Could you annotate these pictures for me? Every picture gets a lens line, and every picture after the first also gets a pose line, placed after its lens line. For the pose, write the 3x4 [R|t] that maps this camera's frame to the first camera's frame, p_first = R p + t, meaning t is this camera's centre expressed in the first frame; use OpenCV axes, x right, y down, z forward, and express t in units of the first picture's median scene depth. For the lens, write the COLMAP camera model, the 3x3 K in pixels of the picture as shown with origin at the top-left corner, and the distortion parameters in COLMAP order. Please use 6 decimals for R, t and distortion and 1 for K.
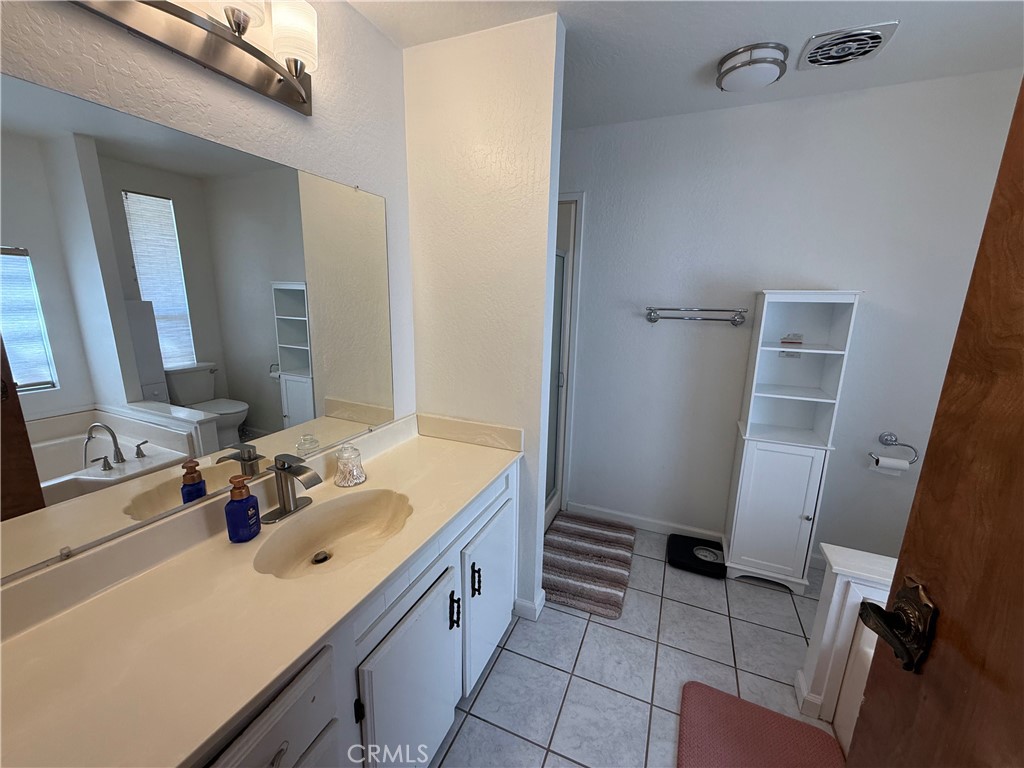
lens RADIAL K [[407.7, 0, 511.2], [0, 407.7, 383.3], [0, 0, 1]] dist [0.000621, 0.000178]
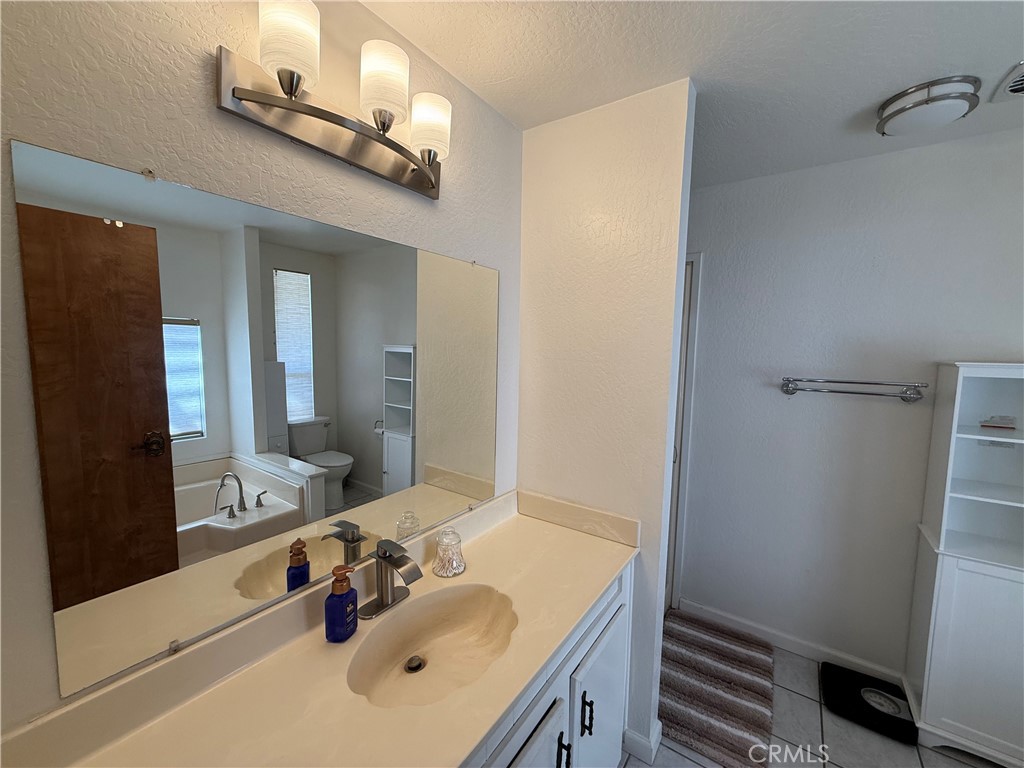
lens RADIAL K [[407.7, 0, 513.0], [0, 407.7, 384.0], [0, 0, 1]] dist [0.000621, 0.000178]
pose [[0.978839, 0.018792, -0.203770, -0.061456], [-0.044382, 0.991568, -0.121749, -0.055262], [0.199763, 0.128216, 0.971419, 0.071183]]
